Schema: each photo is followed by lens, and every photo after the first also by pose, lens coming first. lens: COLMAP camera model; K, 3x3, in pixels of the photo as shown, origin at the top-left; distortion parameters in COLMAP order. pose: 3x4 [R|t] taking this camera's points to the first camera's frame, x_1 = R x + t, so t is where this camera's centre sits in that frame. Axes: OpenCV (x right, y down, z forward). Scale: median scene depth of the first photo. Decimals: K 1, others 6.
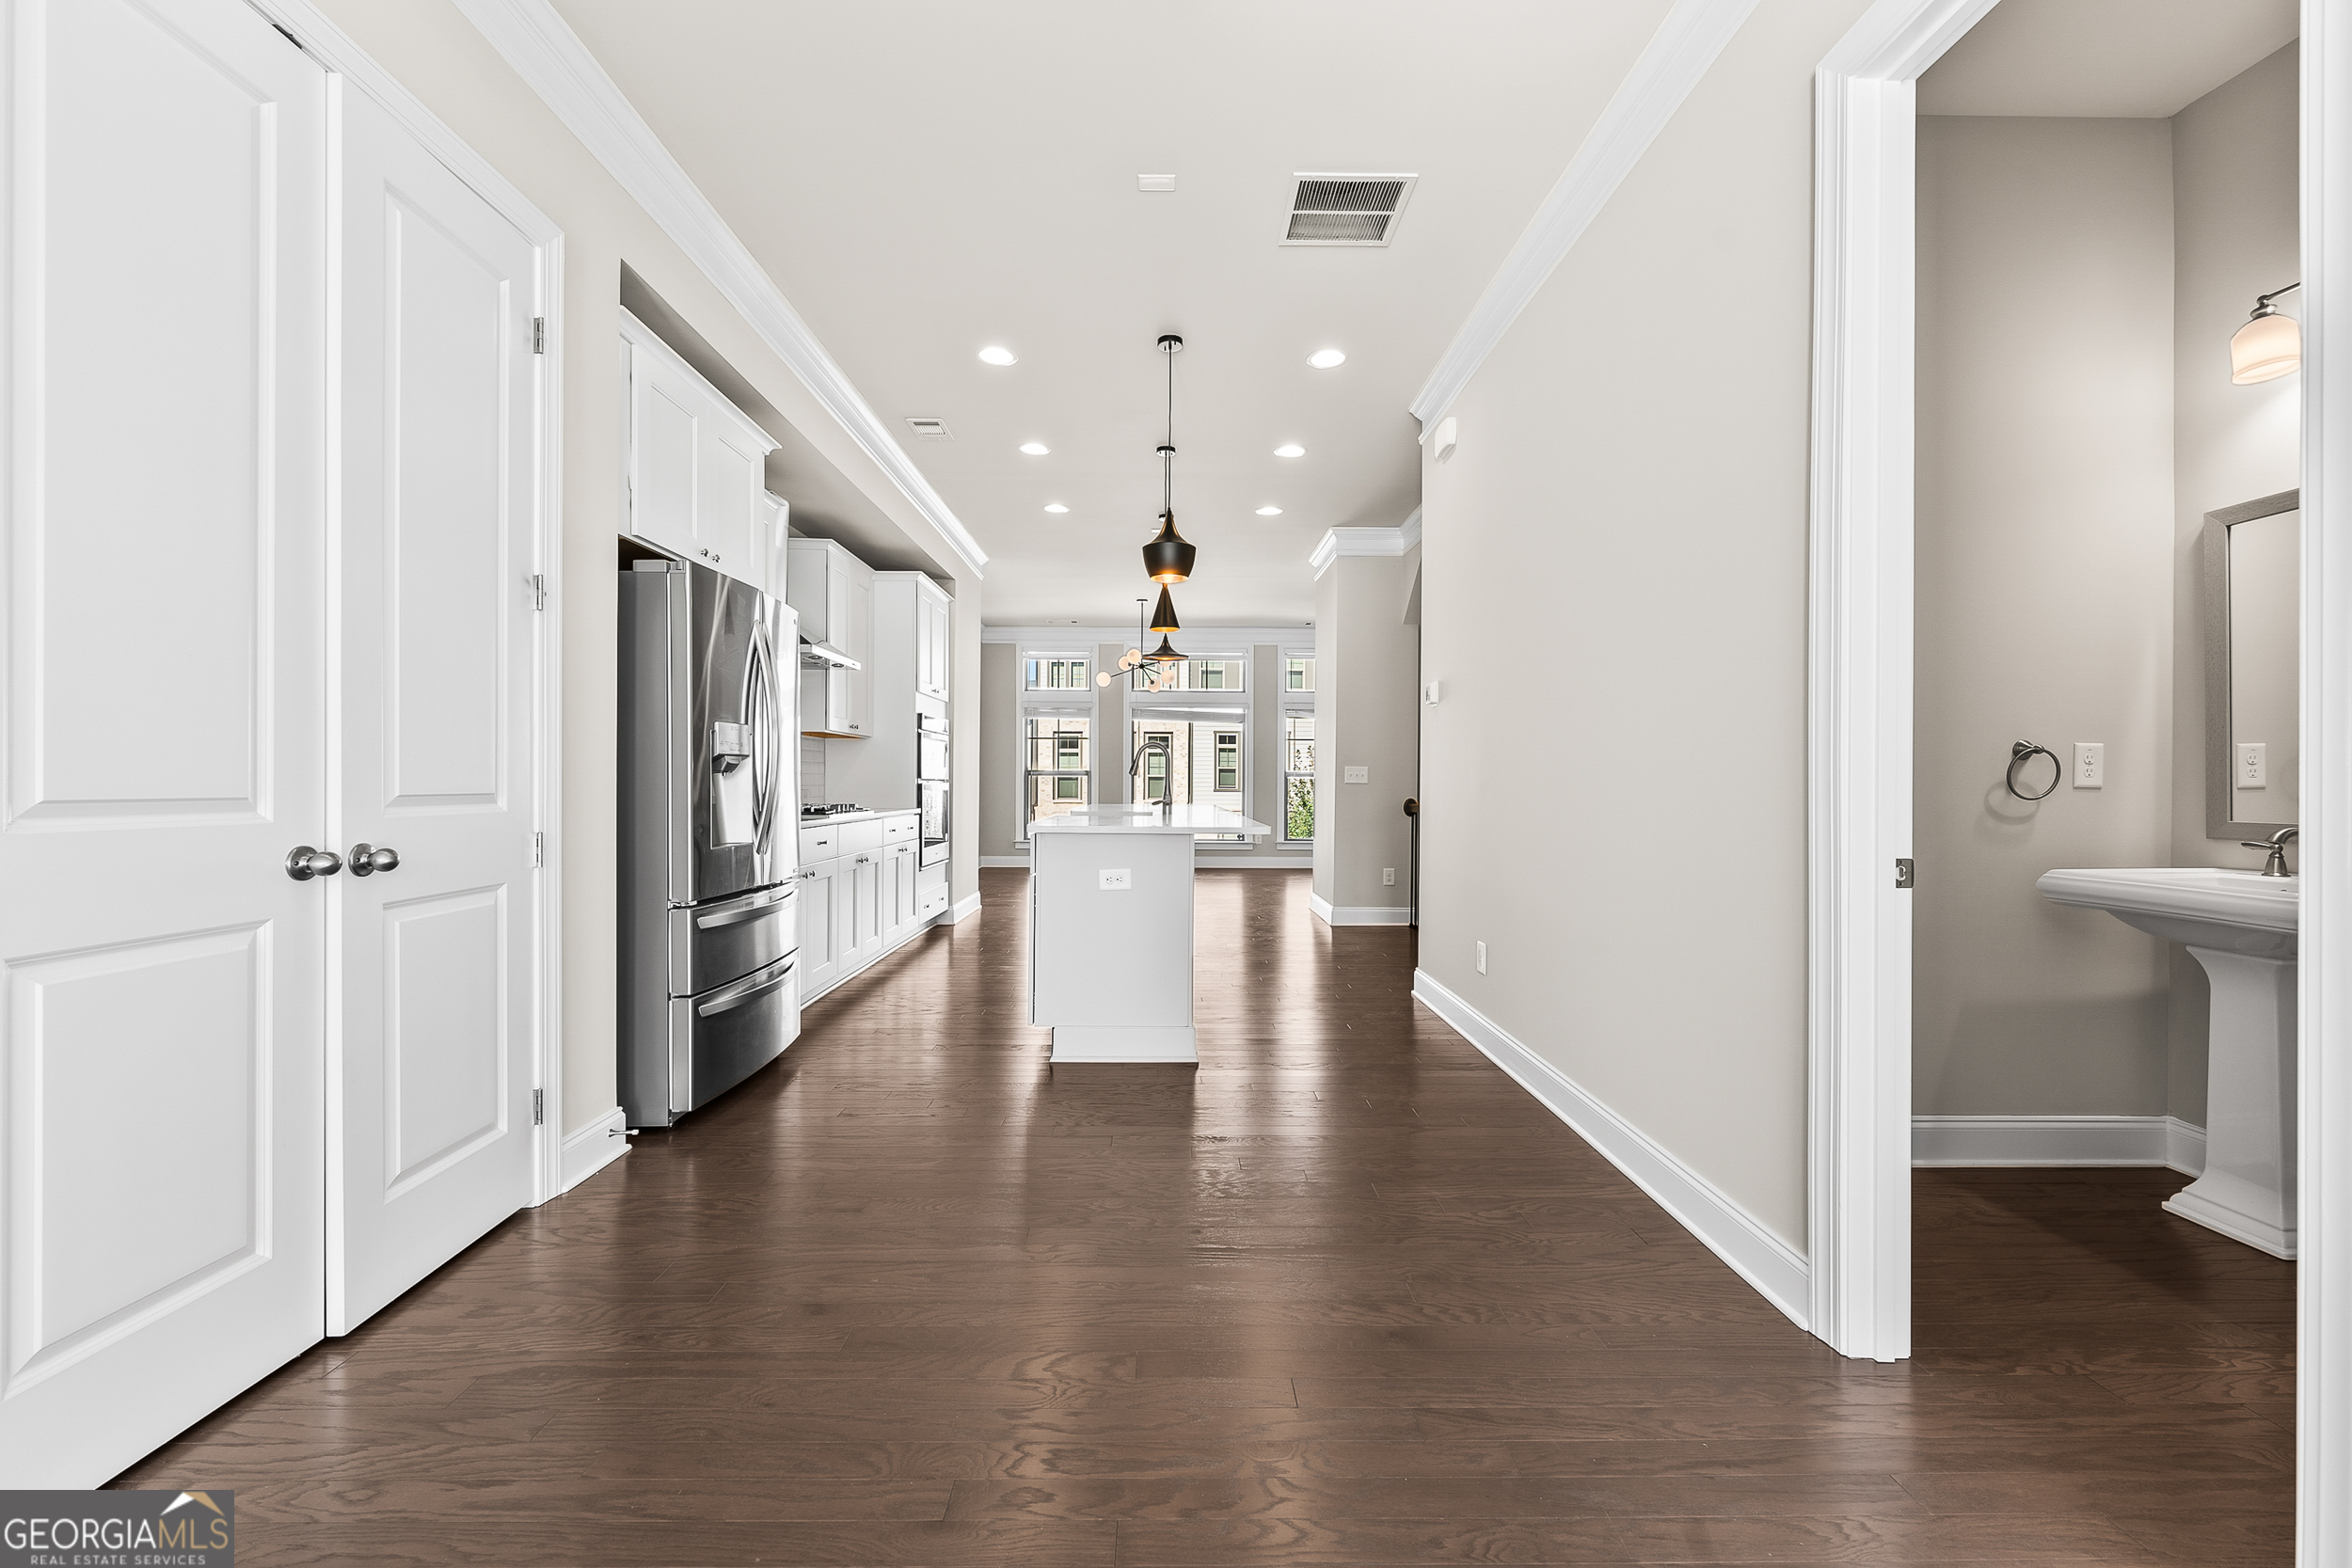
lens RADIAL K [[957.8, 0, 1171.7], [0, 957.8, 782.1], [0, 0, 1]] dist [0.000065, -0.000438]
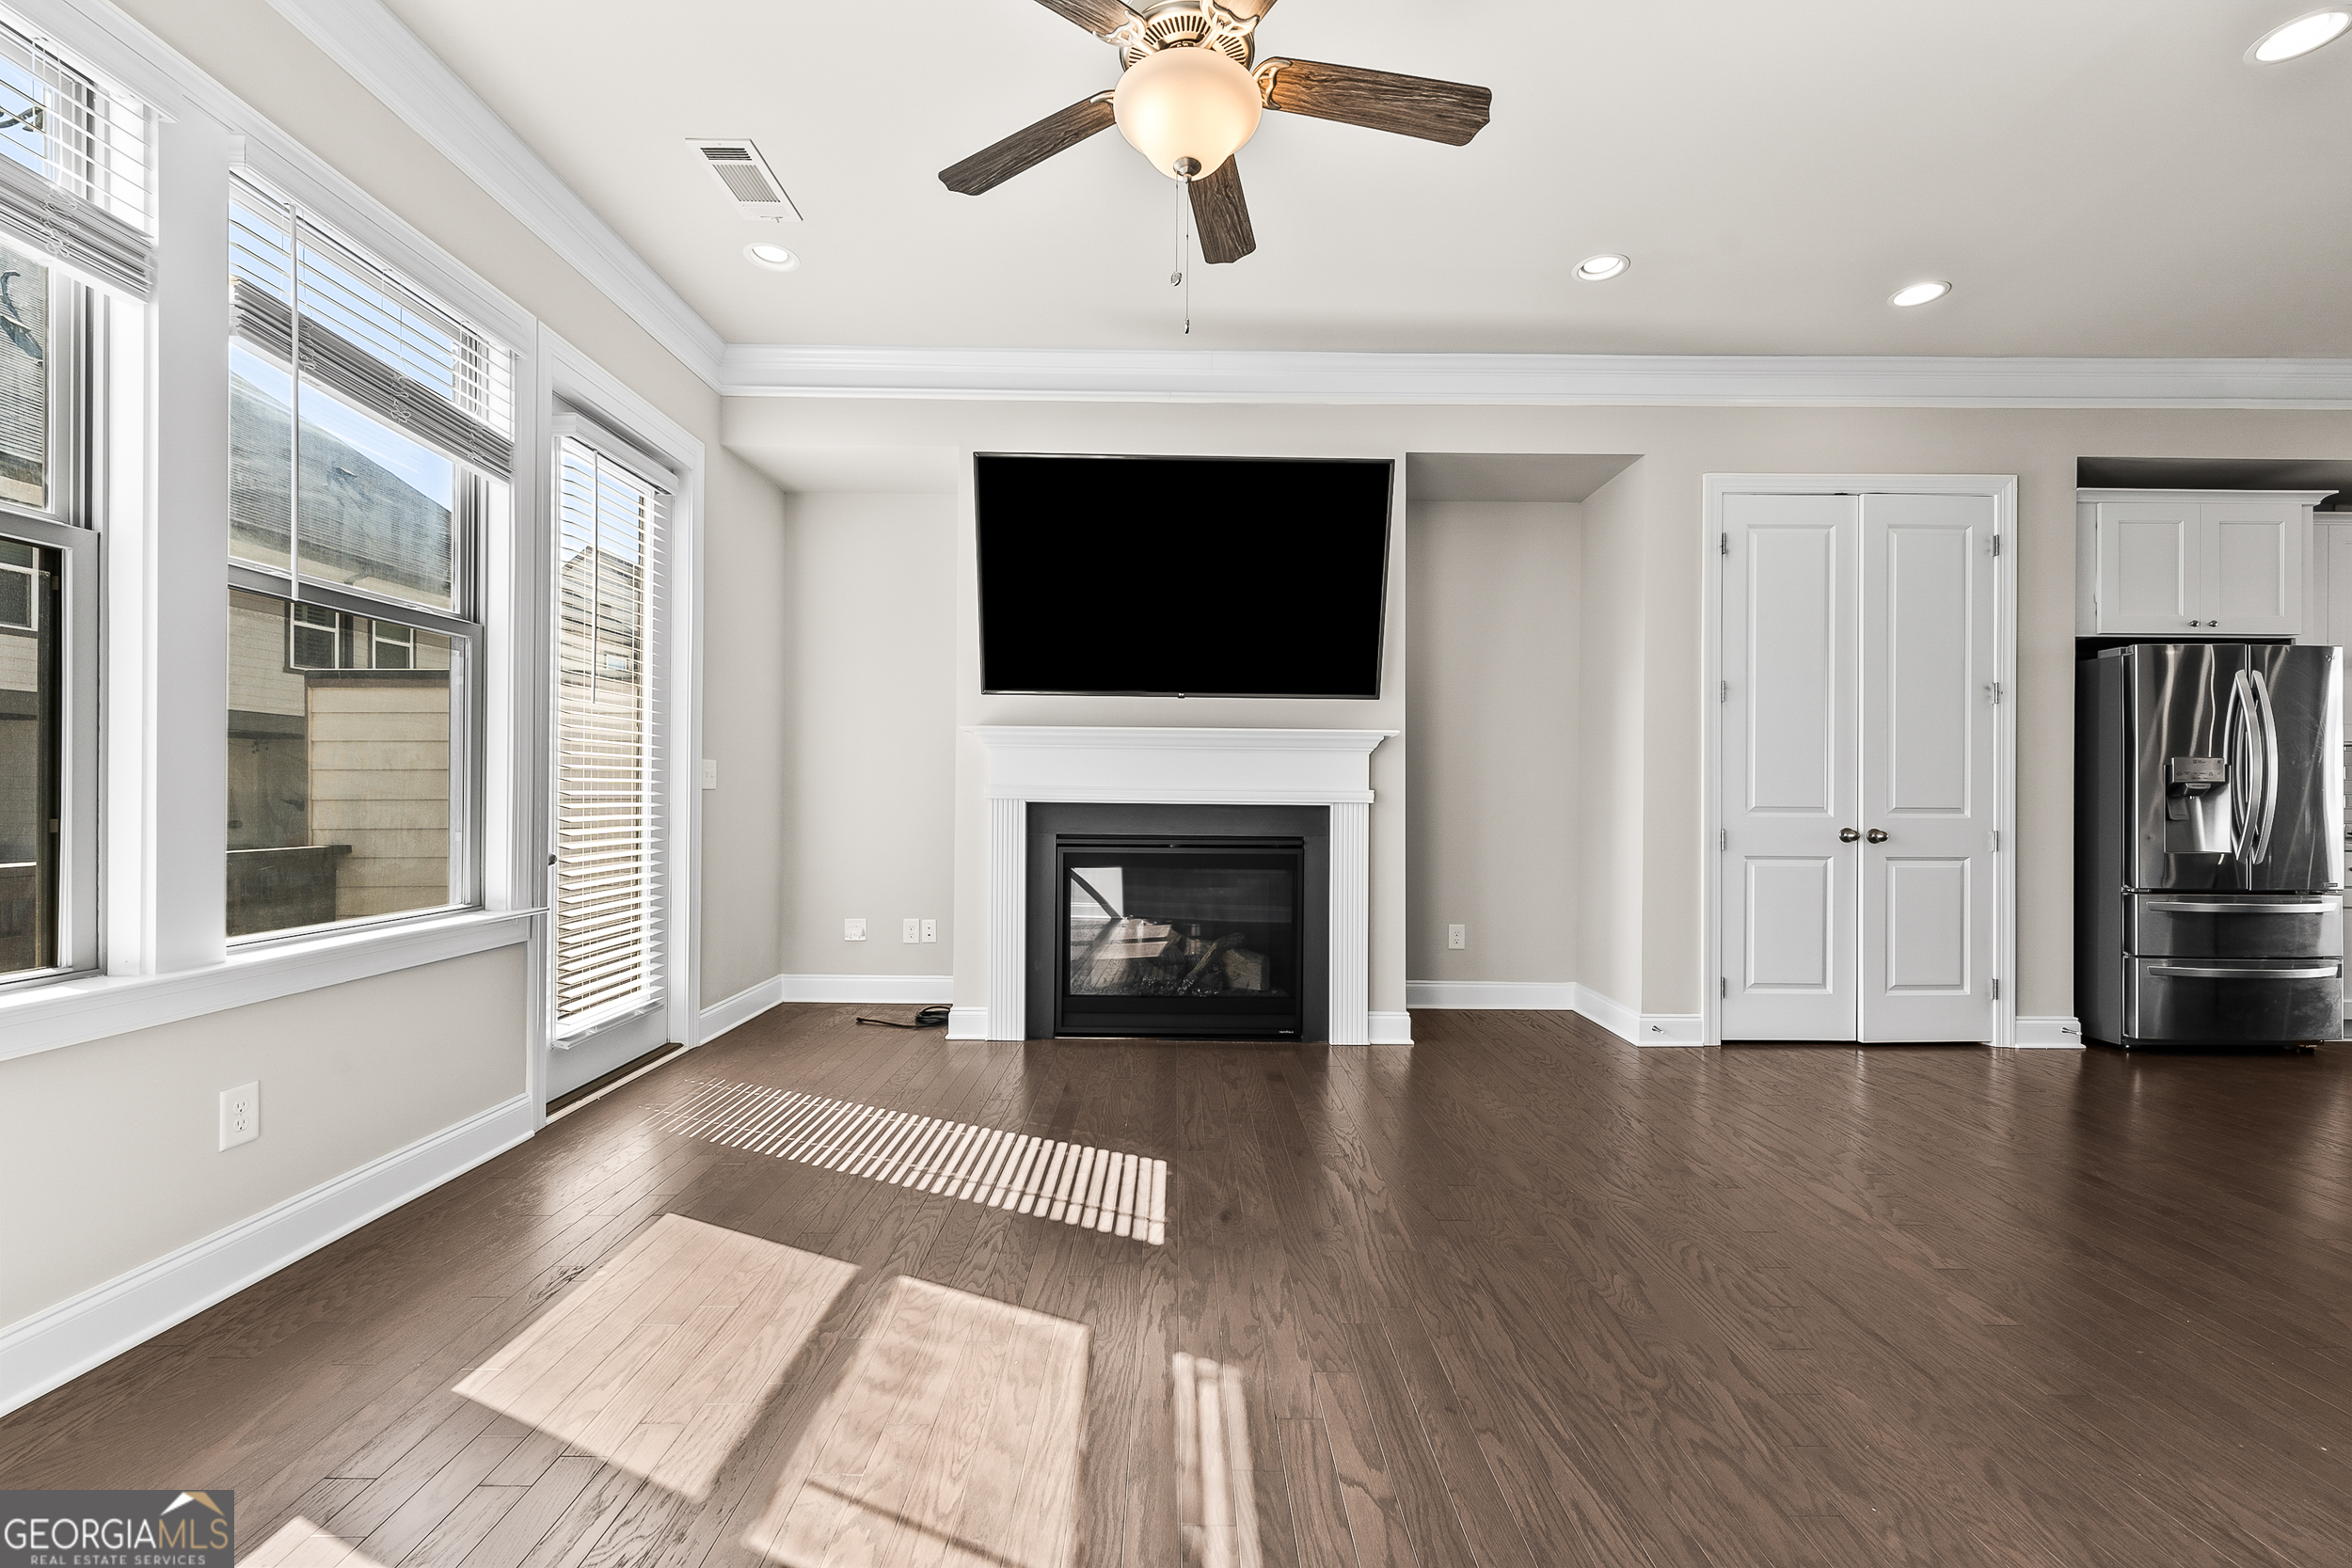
lens RADIAL K [[957.8, 0, 1182.5], [0, 957.8, 803.4], [0, 0, 1]] dist [0.000065, -0.000438]
pose [[0.009010, 0.004781, -0.999948, 0.620624], [-0.005322, 0.999975, 0.004733, 0.001555], [0.999945, 0.005279, 0.009035, -0.285553]]
